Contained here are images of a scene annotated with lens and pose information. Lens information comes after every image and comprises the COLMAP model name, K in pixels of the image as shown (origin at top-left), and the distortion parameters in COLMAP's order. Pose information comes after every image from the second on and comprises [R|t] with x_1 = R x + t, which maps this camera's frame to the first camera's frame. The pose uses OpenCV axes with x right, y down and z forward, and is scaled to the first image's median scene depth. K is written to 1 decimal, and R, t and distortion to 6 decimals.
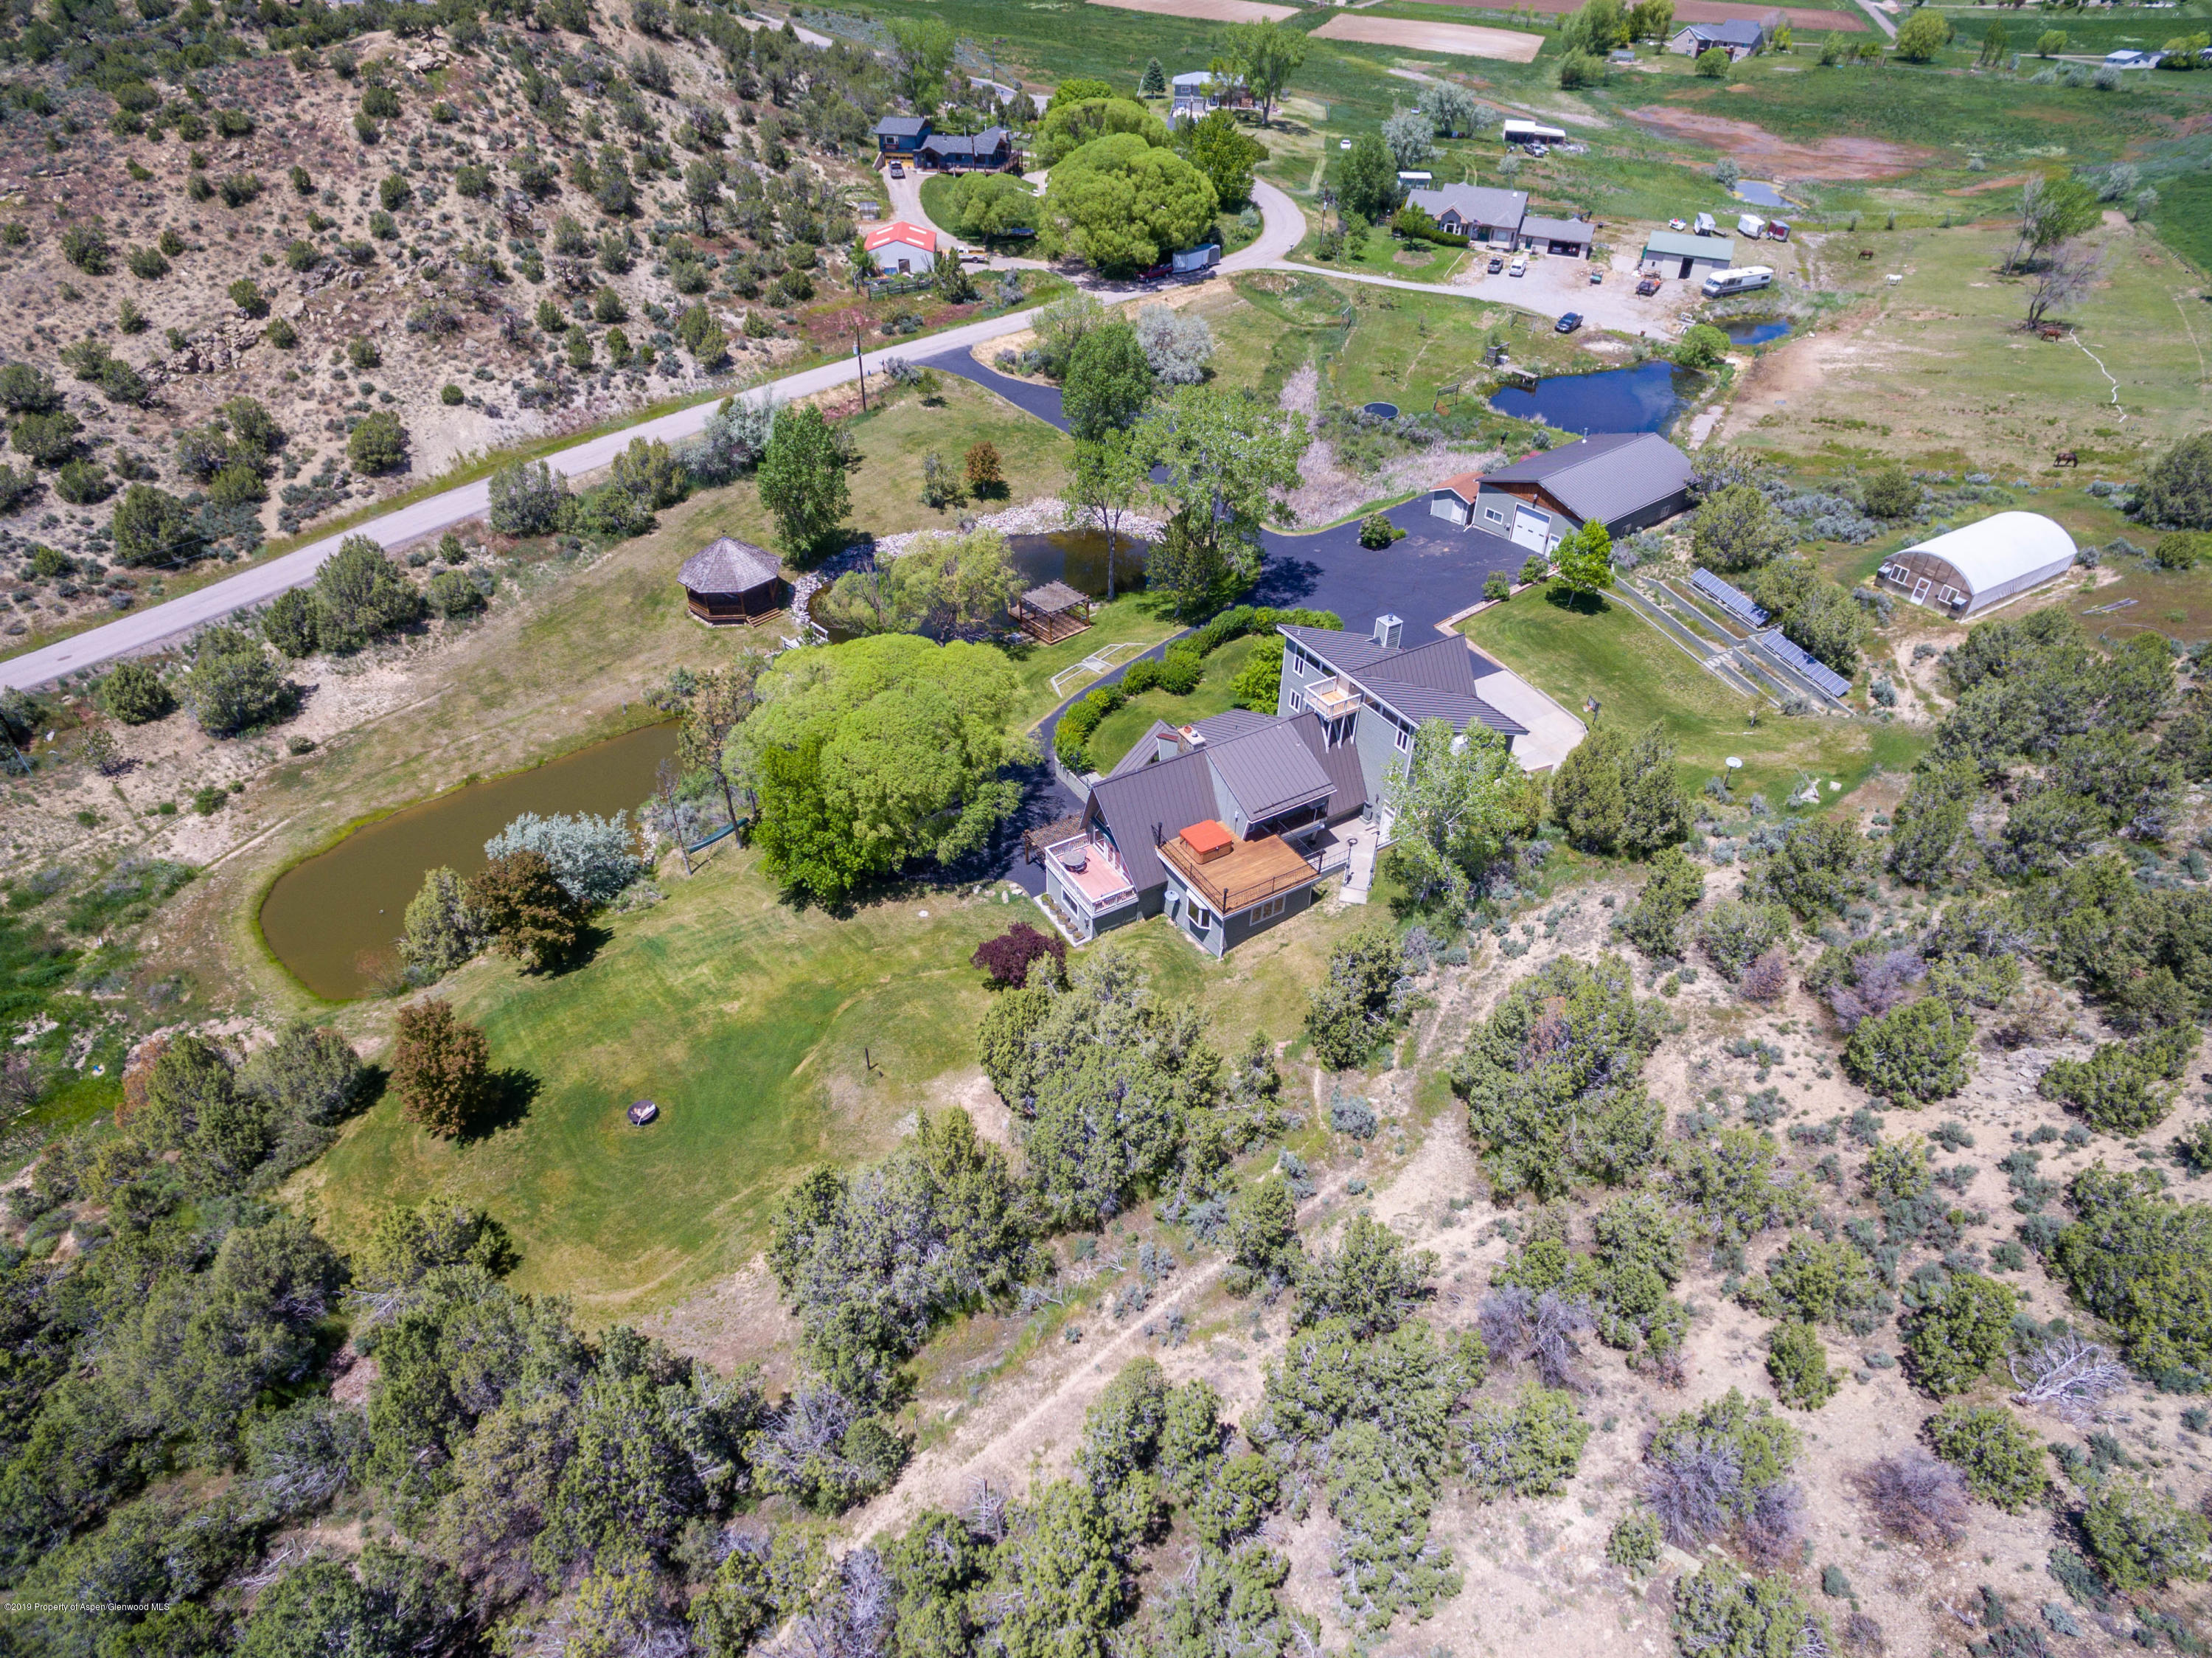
lens RADIAL K [[1268.1, 0, 1106.0], [0, 1268.1, 829.0], [0, 0, 1]] dist [-0.115411, 0.083531]
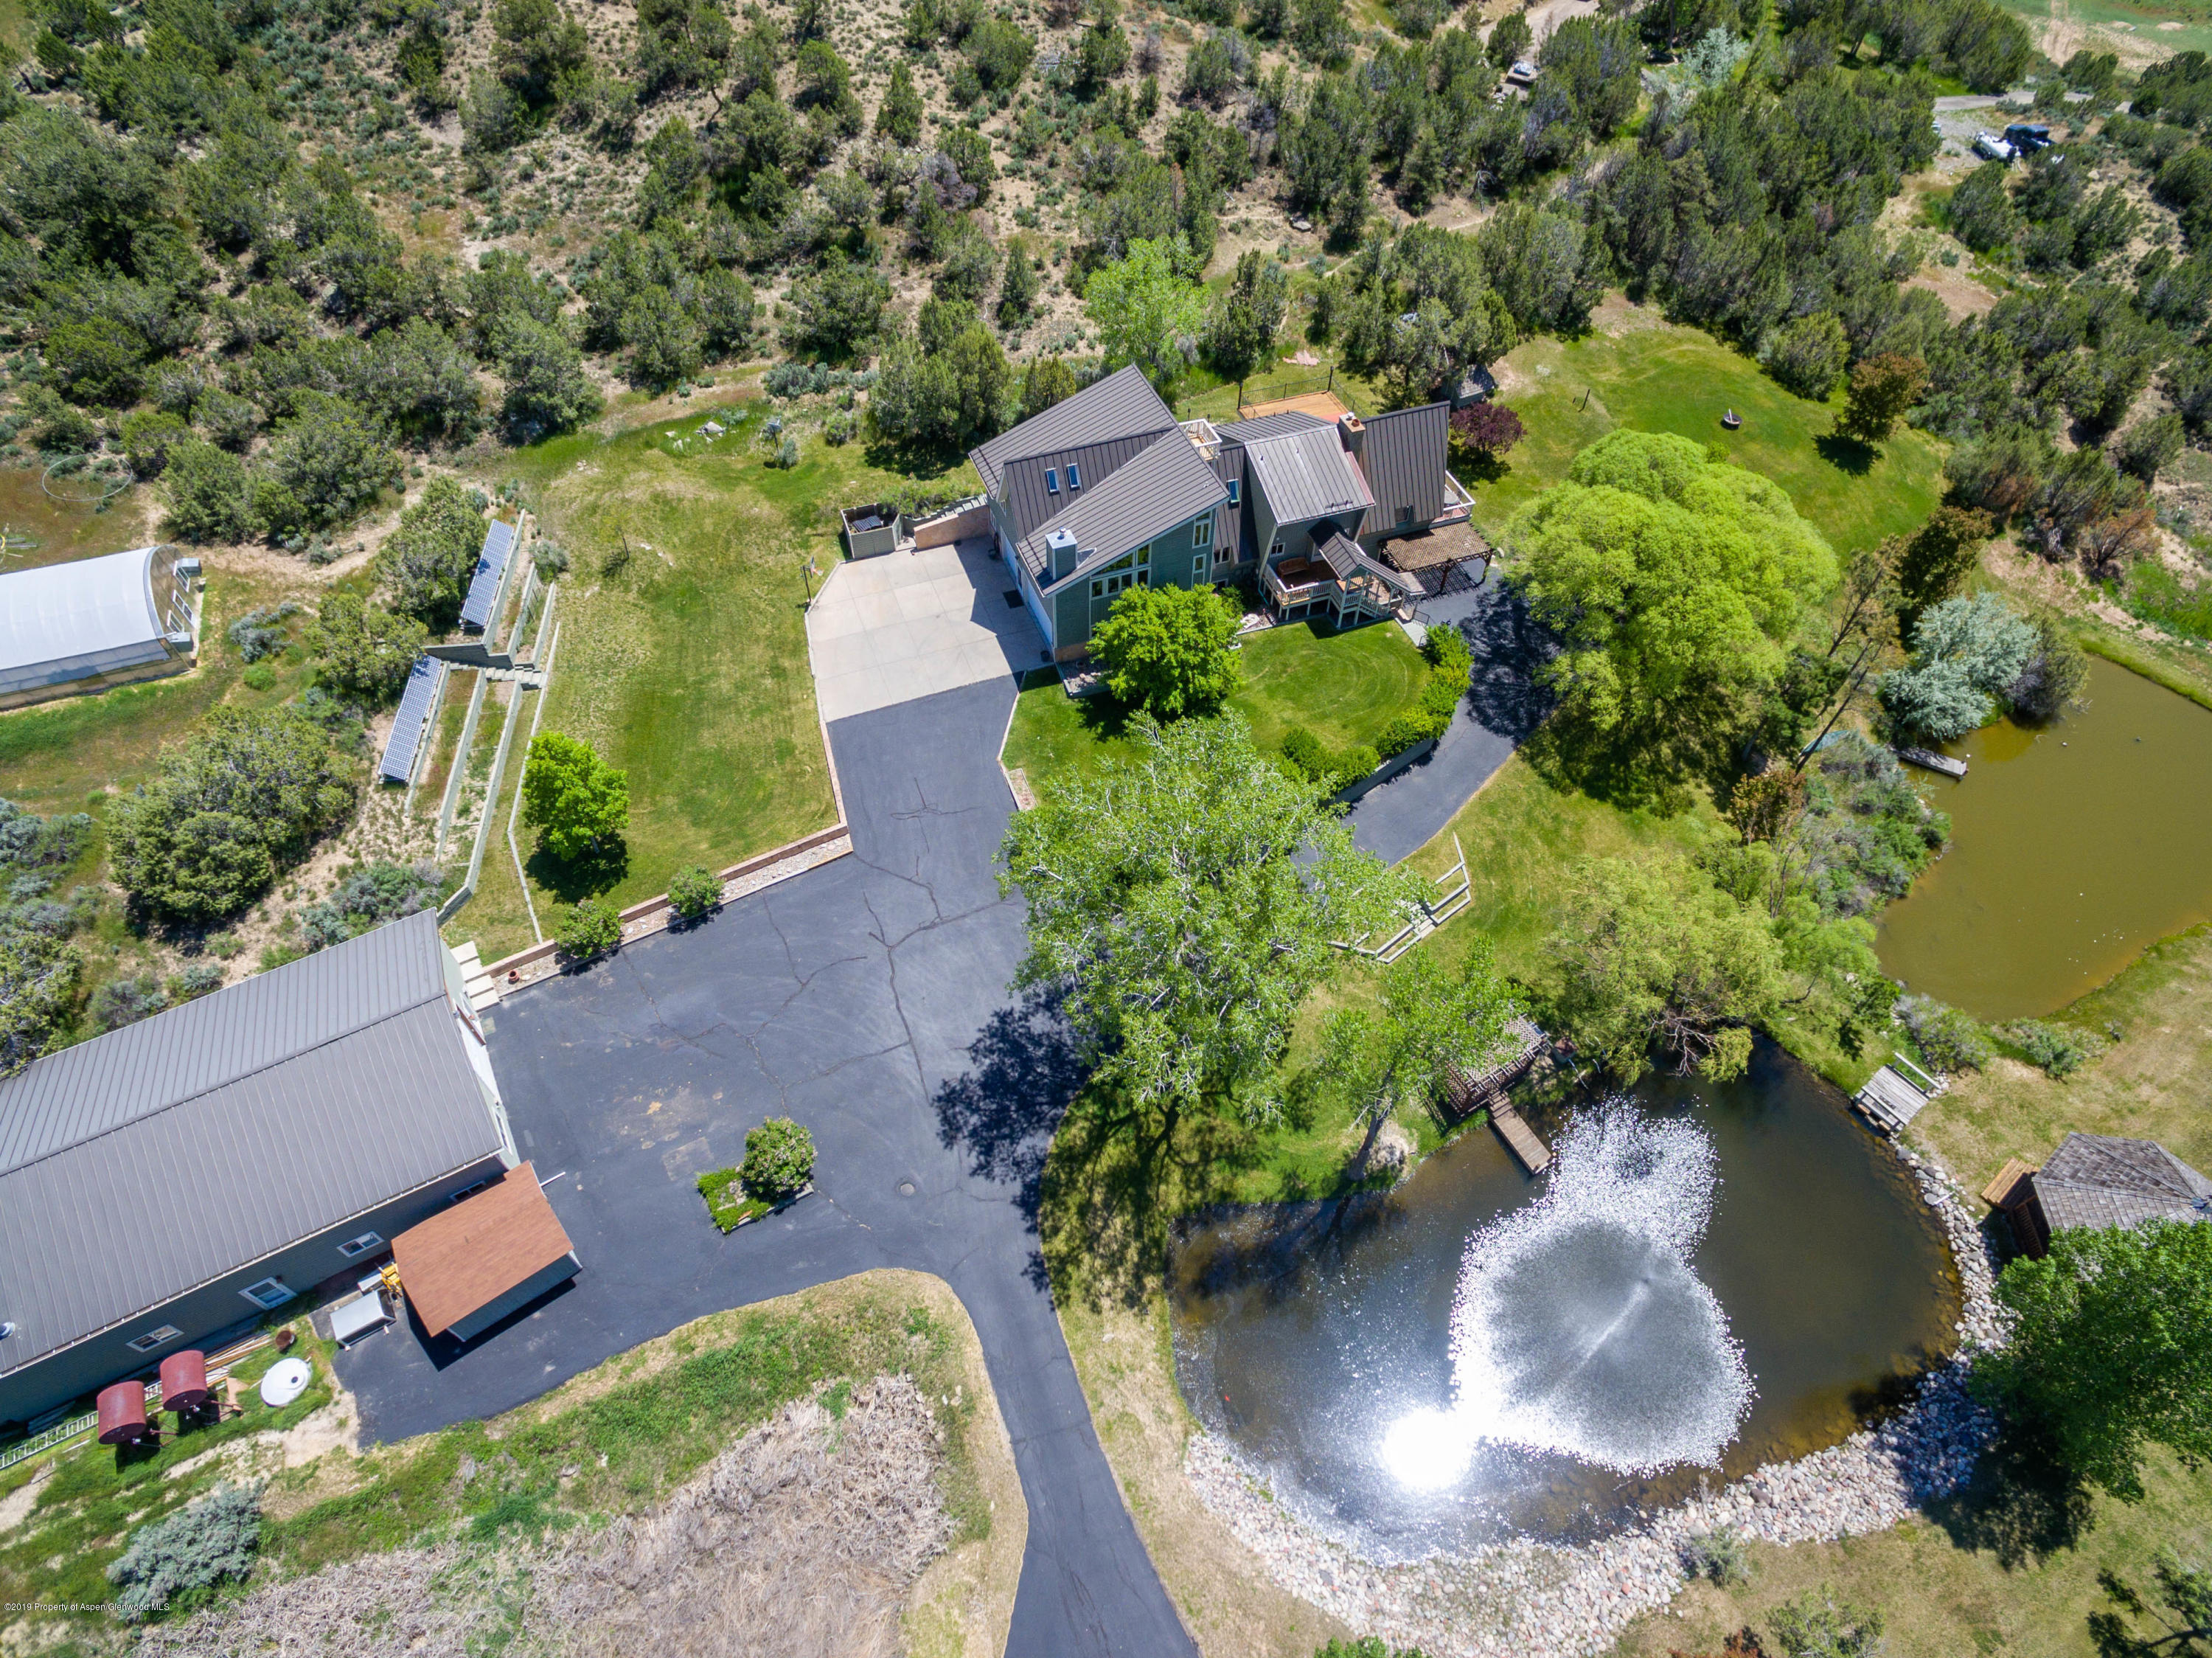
lens RADIAL K [[1268.1, 0, 1106.0], [0, 1268.1, 829.0], [0, 0, 1]] dist [-0.115411, 0.083531]
pose [[-0.983683, -0.158220, 0.085640, 0.105414], [0.082747, 0.024790, 0.996262, -0.890473], [-0.159752, 0.987093, -0.011294, 1.143860]]
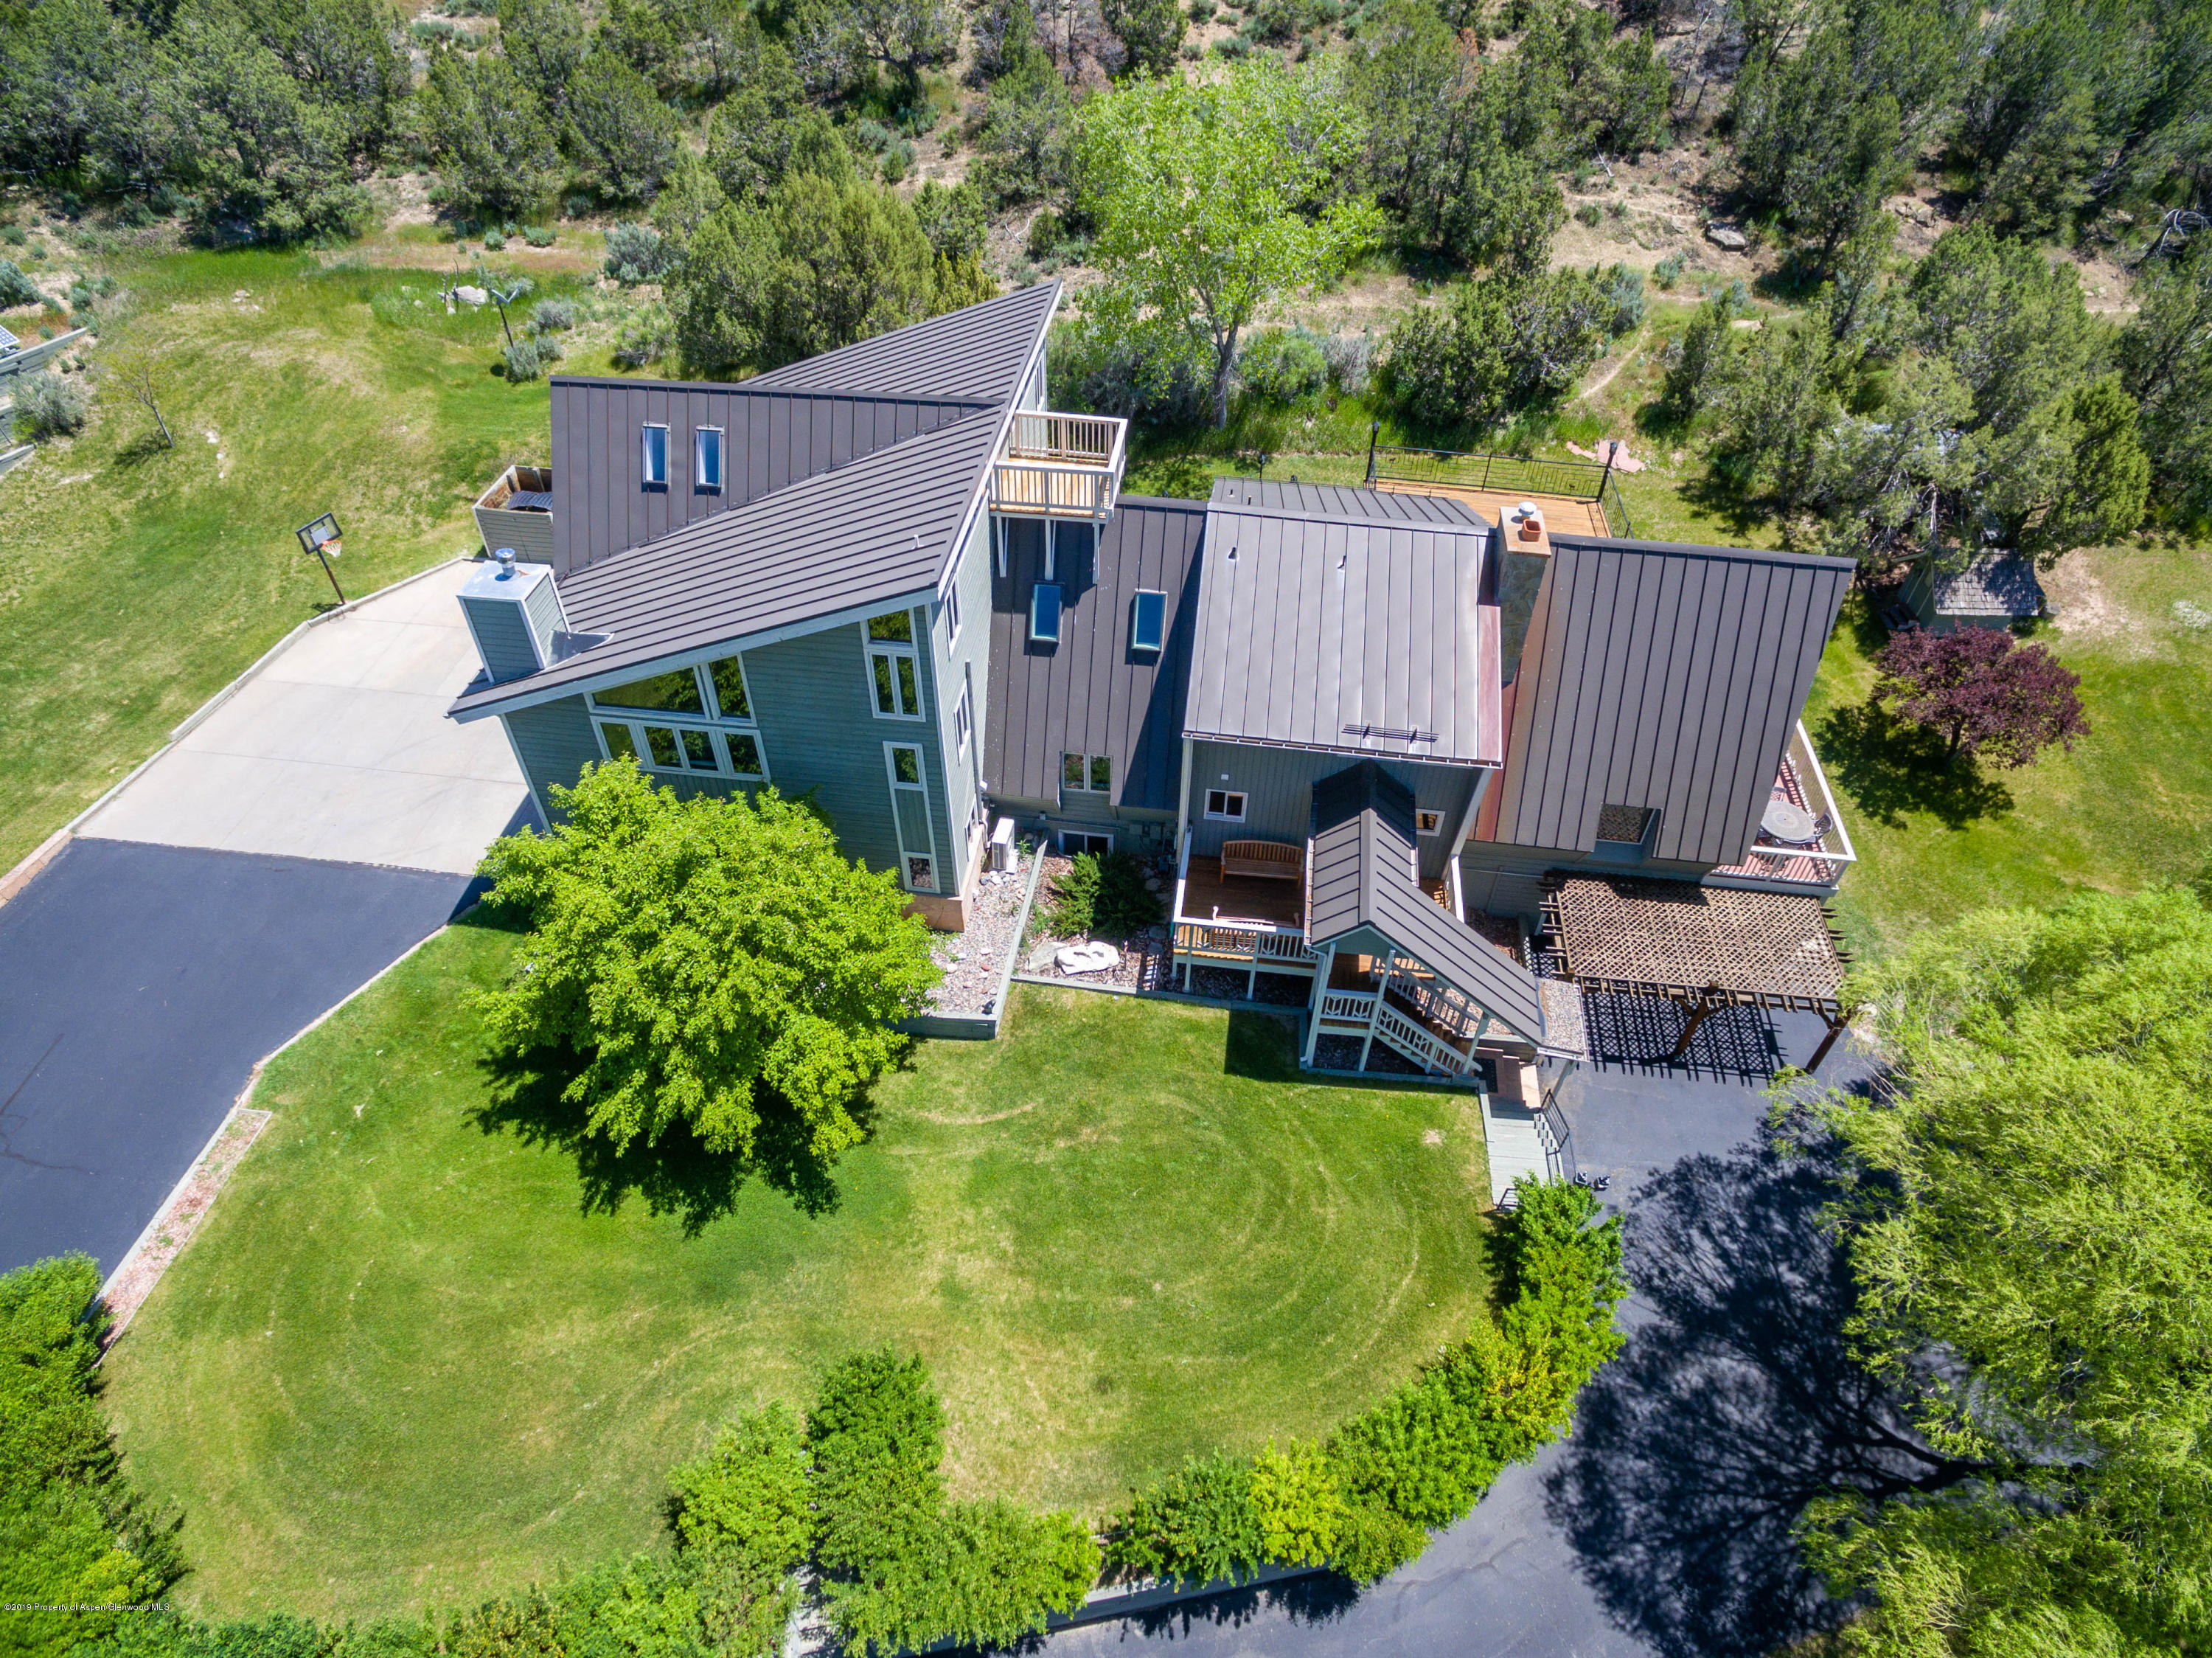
lens RADIAL K [[1268.1, 0, 1106.0], [0, 1268.1, 829.0], [0, 0, 1]] dist [-0.115411, 0.083531]
pose [[-0.789157, -0.453811, 0.413869, -0.014996], [0.353481, 0.215479, 0.910286, -0.347349], [-0.502278, 0.864653, -0.009633, 0.956148]]
